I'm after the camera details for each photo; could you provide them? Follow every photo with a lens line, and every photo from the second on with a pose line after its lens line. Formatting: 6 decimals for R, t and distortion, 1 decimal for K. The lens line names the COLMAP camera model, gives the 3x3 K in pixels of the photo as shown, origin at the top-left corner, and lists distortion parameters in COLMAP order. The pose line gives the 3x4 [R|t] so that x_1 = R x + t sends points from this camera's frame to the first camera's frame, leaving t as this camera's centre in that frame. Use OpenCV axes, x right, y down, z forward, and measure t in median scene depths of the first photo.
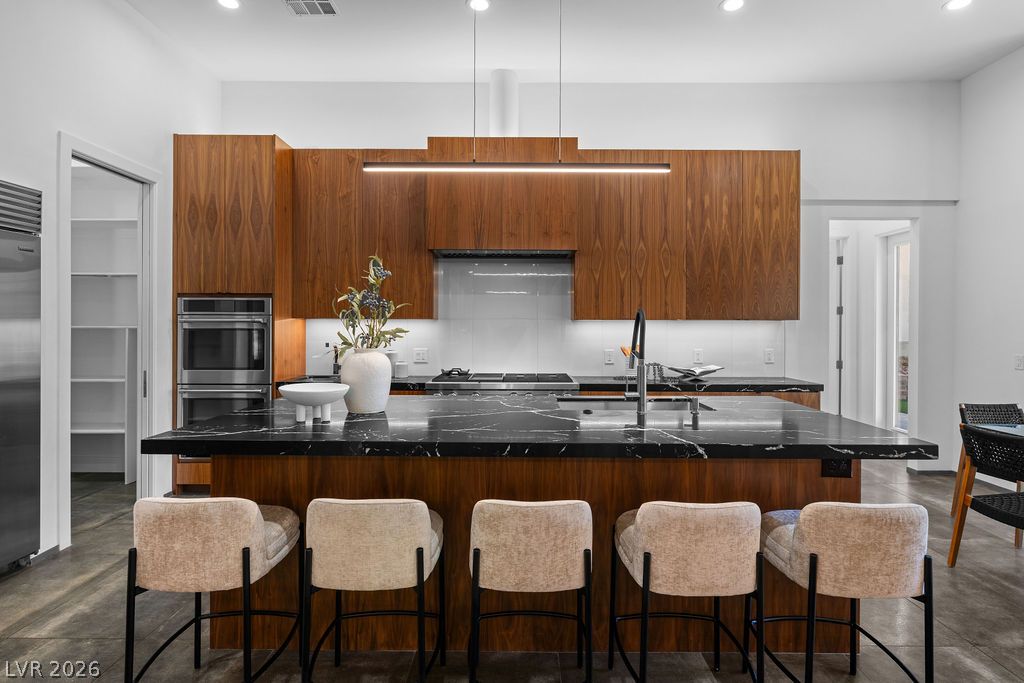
lens RADIAL K [[532.8, 0, 508.8], [0, 532.8, 329.6], [0, 0, 1]] dist [-0.008841, -0.000062]
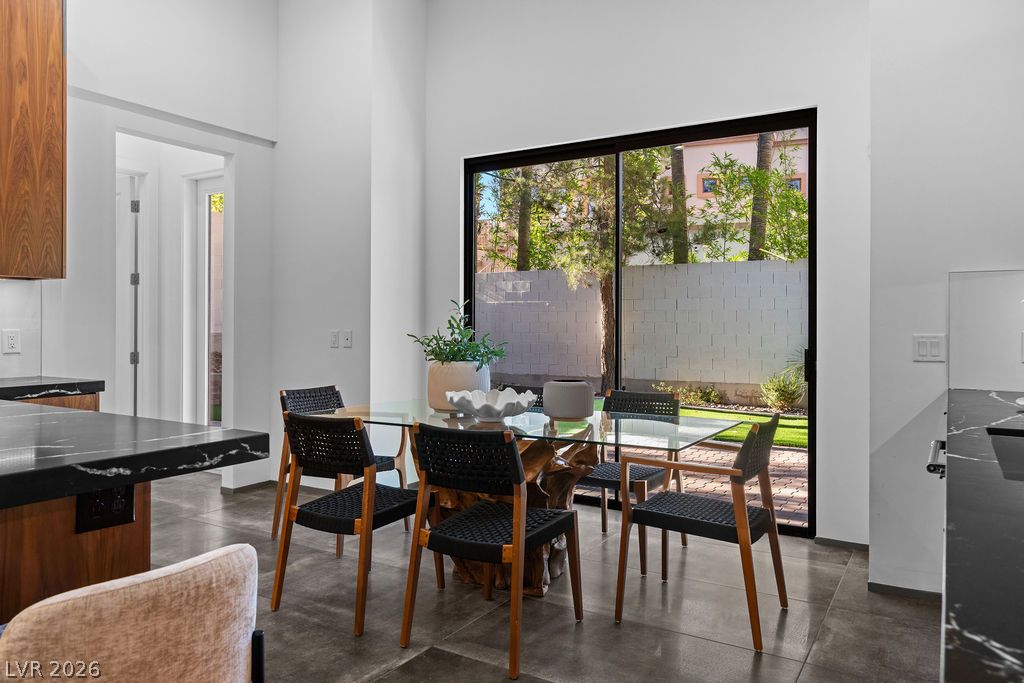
lens RADIAL K [[721.6, 0, 513.8], [0, 721.6, 318.8], [0, 0, 1]] dist [0.004514, 0.007076]
pose [[0.513838, 0.004674, 0.857874, 0.109729], [0.006352, 0.999937, -0.009252, 0.042182], [-0.857864, 0.010203, 0.513776, 0.148199]]
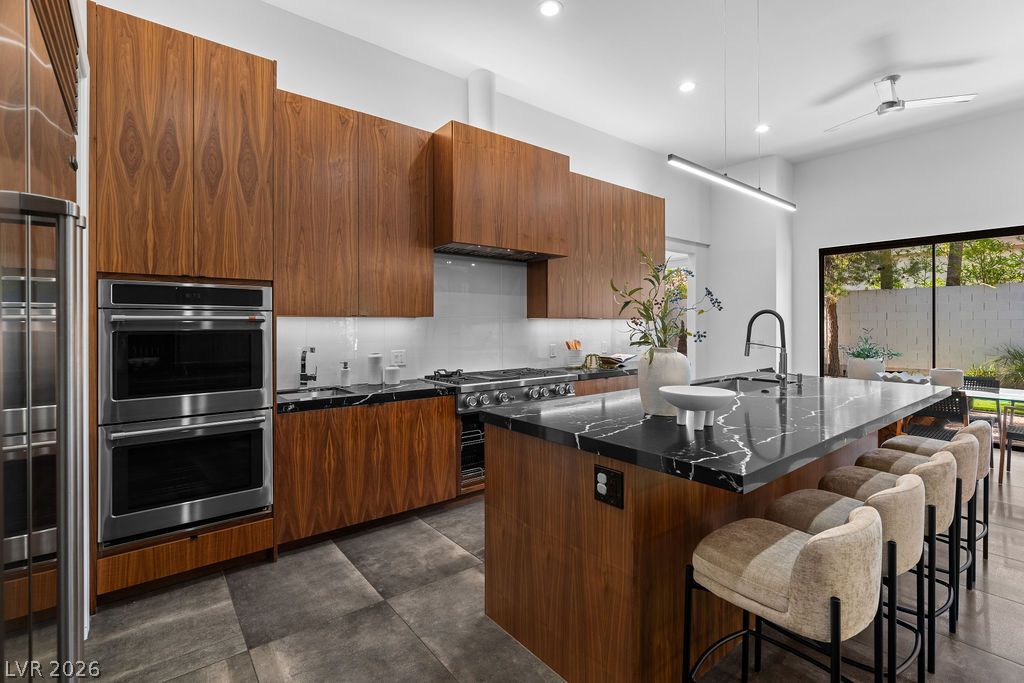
lens RADIAL K [[468.6, 0, 518.0], [0, 468.6, 325.0], [0, 0, 1]] dist [-0.005798, 0.001223]
pose [[0.775387, -0.006891, 0.631448, -0.584711], [0.007556, 0.999970, 0.001635, -0.007183], [-0.631441, 0.003504, 0.775416, 0.300542]]
